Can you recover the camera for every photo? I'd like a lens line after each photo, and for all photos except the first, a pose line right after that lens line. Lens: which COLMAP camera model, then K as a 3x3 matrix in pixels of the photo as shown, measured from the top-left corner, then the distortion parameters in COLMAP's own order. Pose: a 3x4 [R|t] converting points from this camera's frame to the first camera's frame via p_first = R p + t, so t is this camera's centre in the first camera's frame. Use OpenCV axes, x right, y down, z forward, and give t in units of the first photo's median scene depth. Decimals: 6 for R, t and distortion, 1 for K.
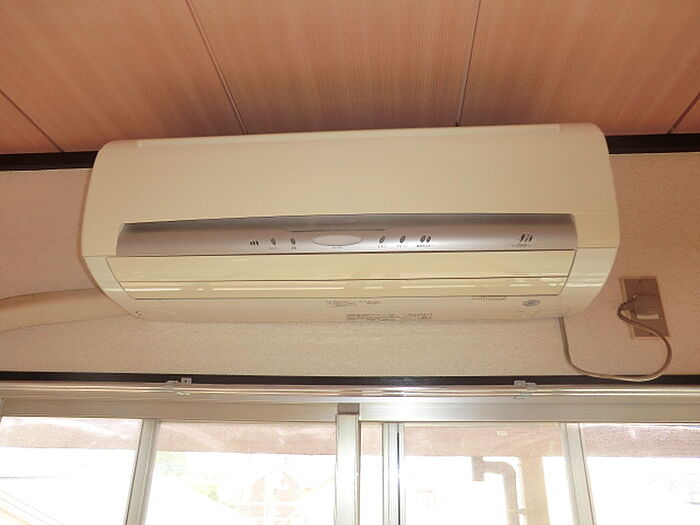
lens RADIAL K [[505.5, 0, 351.6], [0, 505.5, 263.4], [0, 0, 1]] dist [-0.096669, 0.088285]
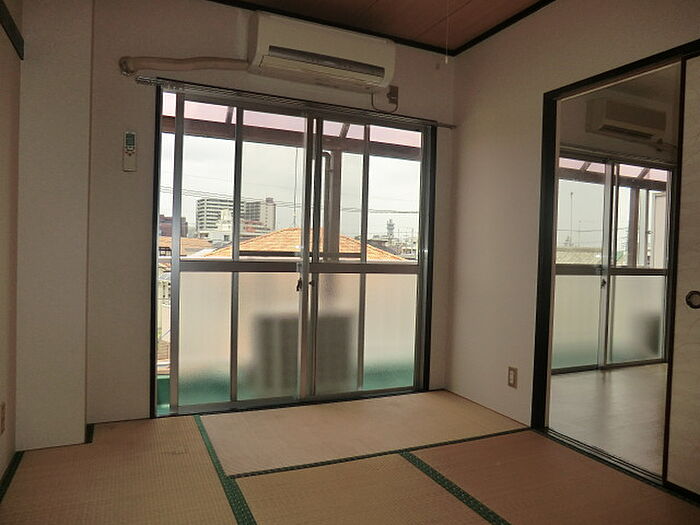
lens RADIAL K [[505.5, 0, 351.6], [0, 505.5, 263.4], [0, 0, 1]] dist [-0.096669, 0.088285]
pose [[0.873888, -0.010133, 0.486021, -1.388580], [-0.204871, 0.898984, 0.387111, -0.146878], [-0.440848, -0.437864, 0.783536, -2.148526]]
